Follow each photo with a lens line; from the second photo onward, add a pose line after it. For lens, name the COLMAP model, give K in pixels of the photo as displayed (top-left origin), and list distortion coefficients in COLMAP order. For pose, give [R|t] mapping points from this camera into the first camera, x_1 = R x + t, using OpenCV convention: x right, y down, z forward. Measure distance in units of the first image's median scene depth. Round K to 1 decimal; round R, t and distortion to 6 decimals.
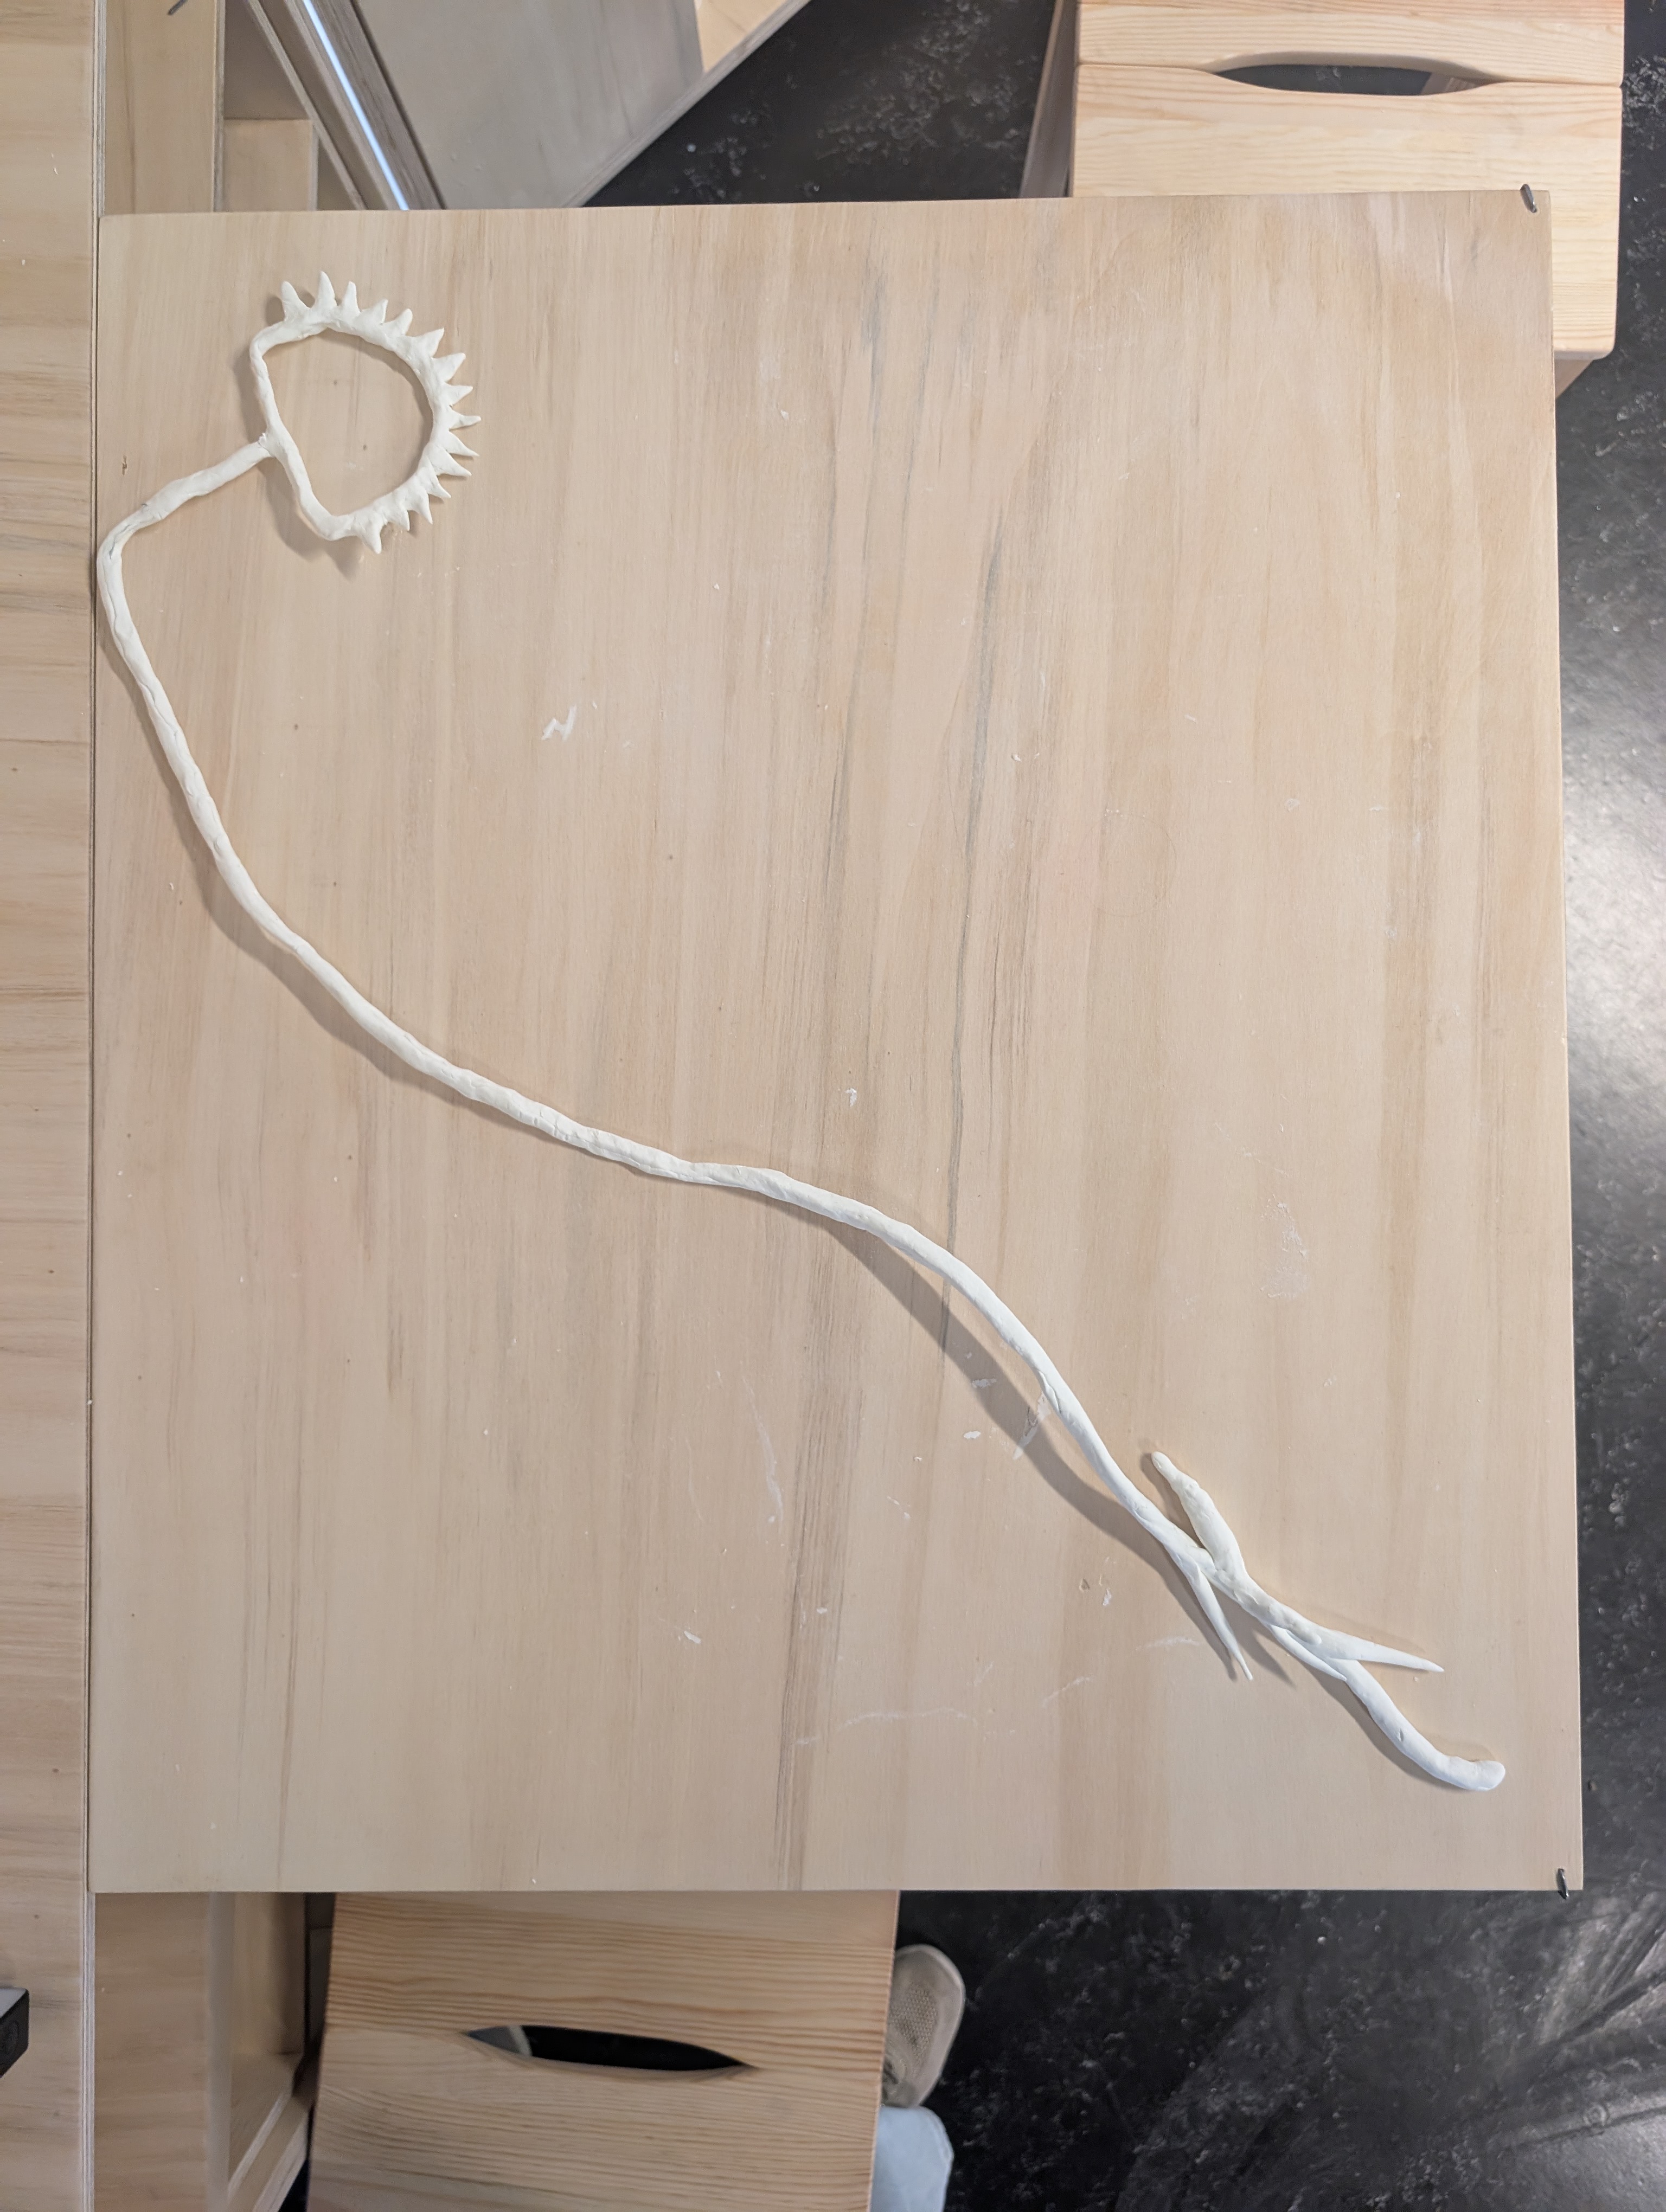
lens RADIAL K [[1542.0, 0, 840.1], [0, 1542.0, 1093.3], [0, 0, 1]] dist [-0.014661, -0.001864]
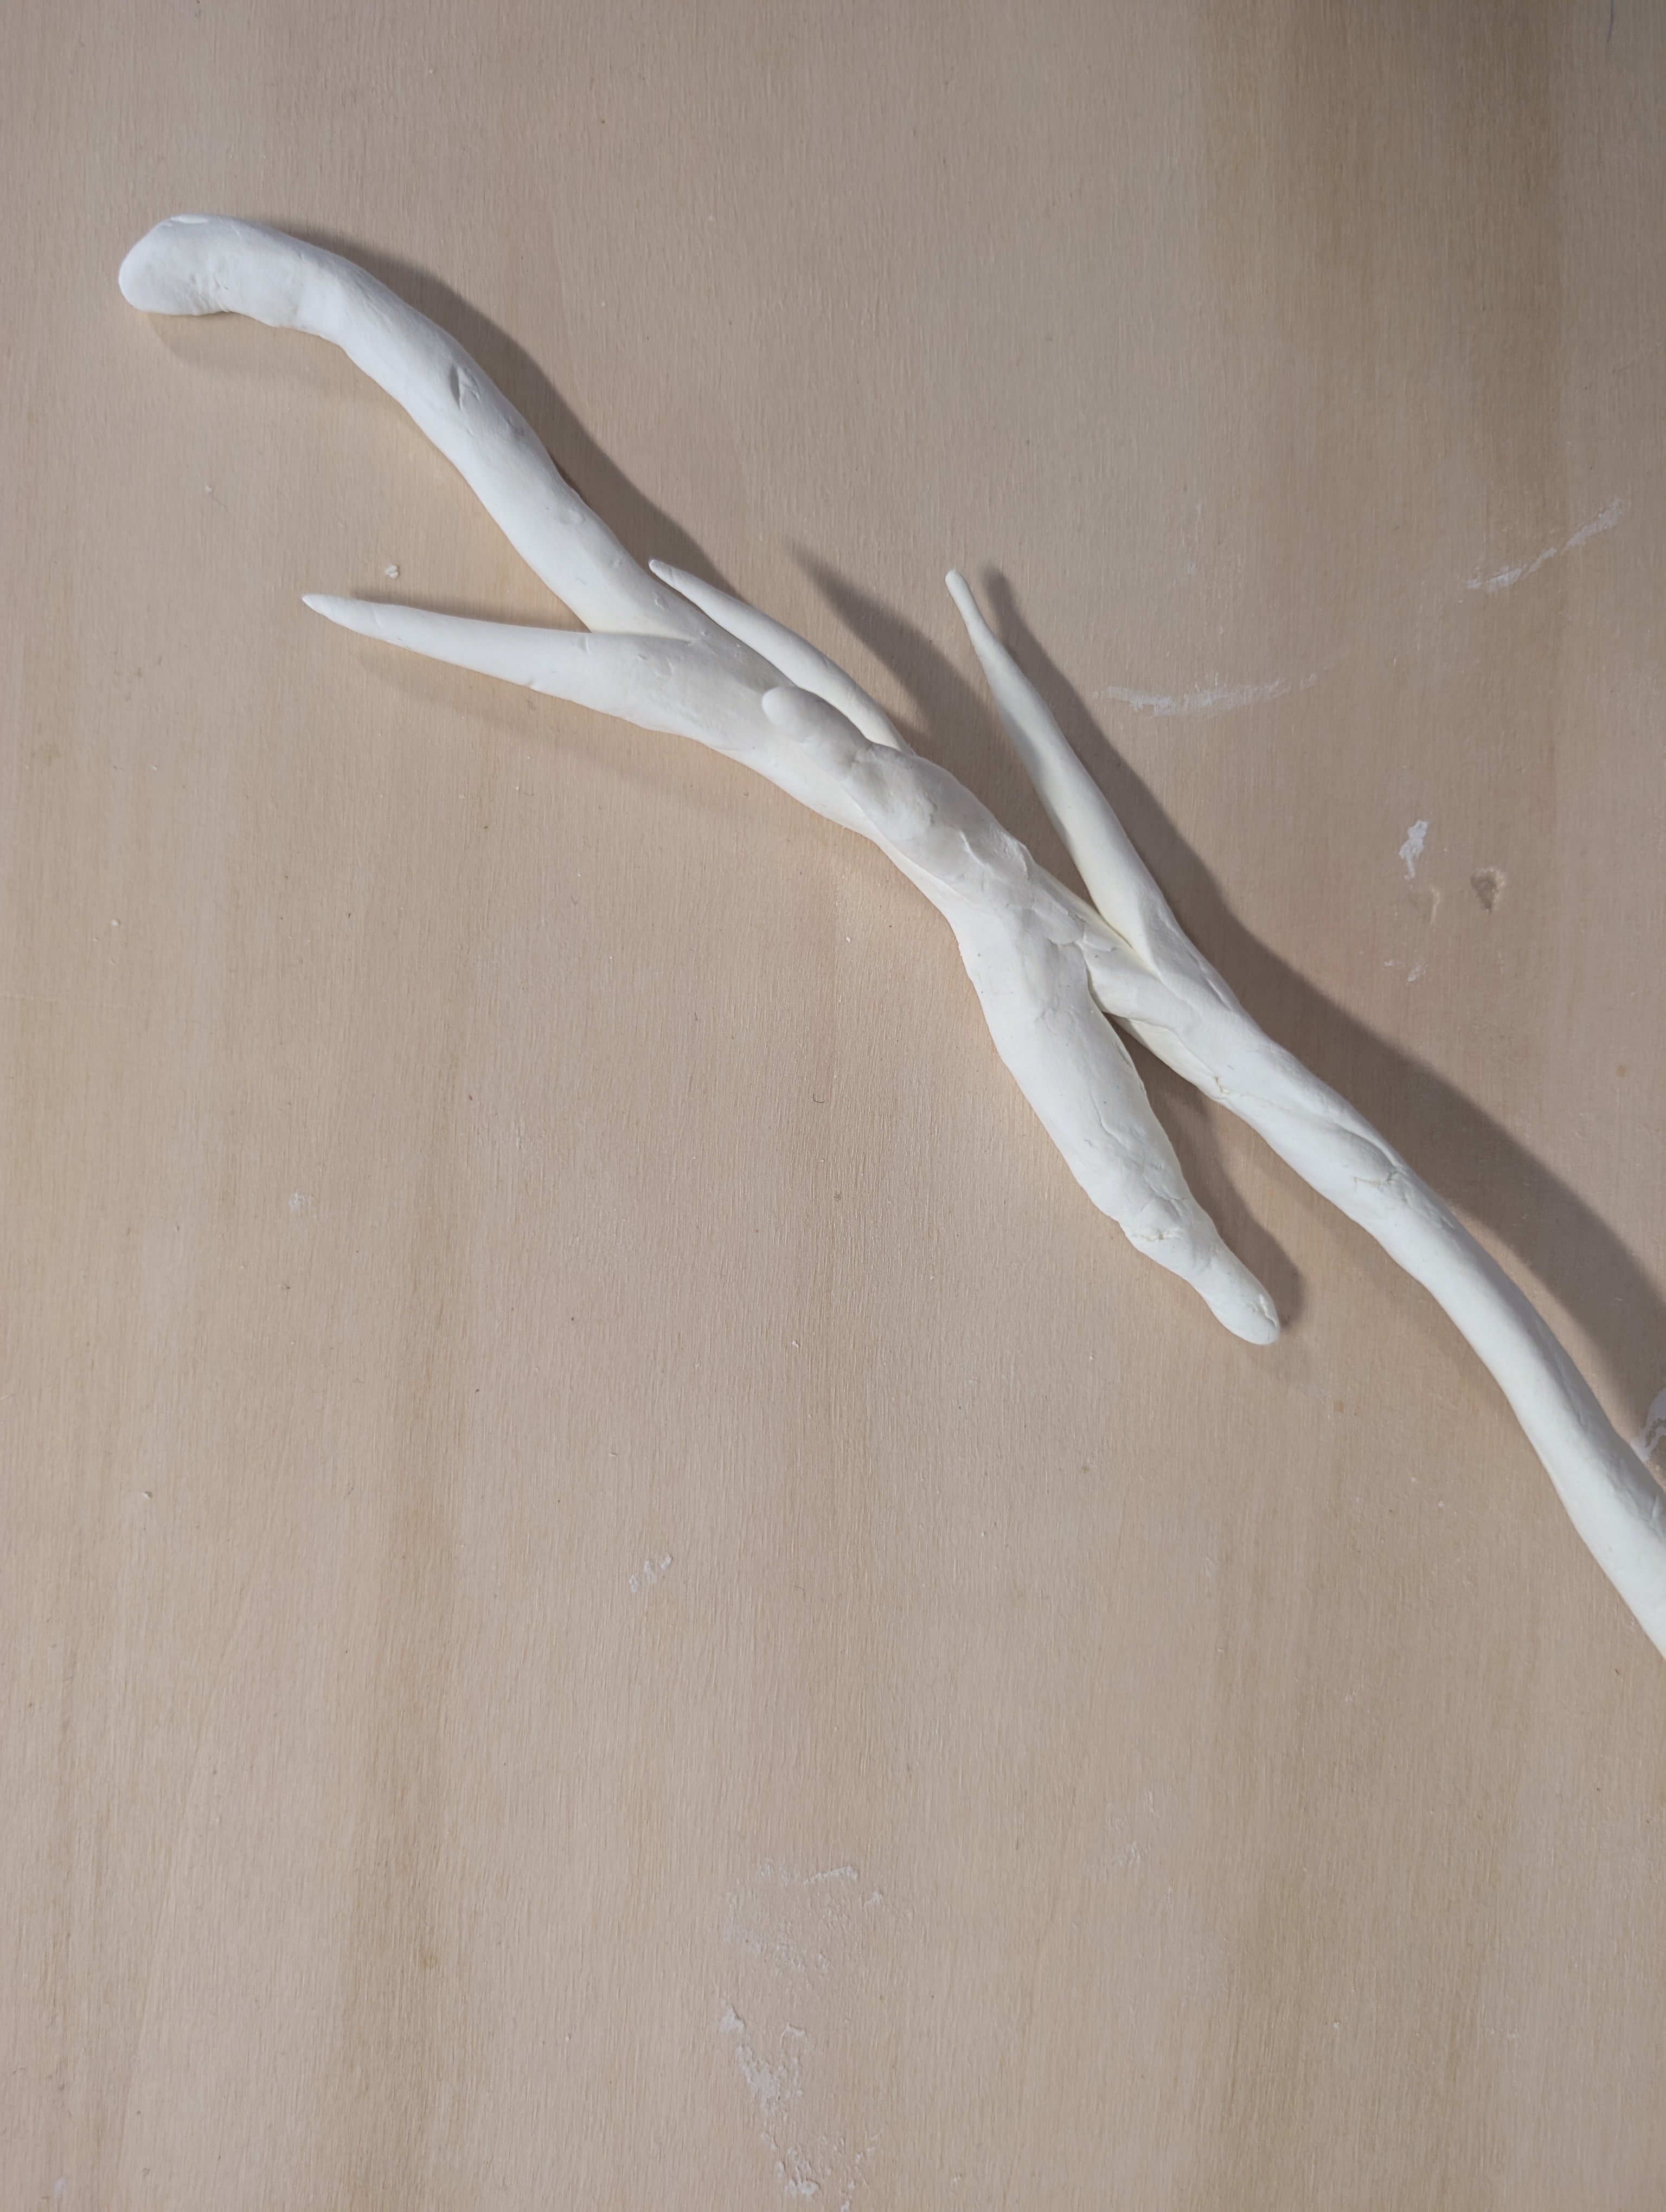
lens RADIAL K [[1542.0, 0, 840.1], [0, 1542.0, 1093.3], [0, 0, 1]] dist [-0.014661, -0.001864]
pose [[-0.999695, -0.015413, 0.019300, 0.281475], [0.016856, -0.996891, 0.076975, 0.258403], [0.018054, 0.077277, 0.996846, 0.711868]]
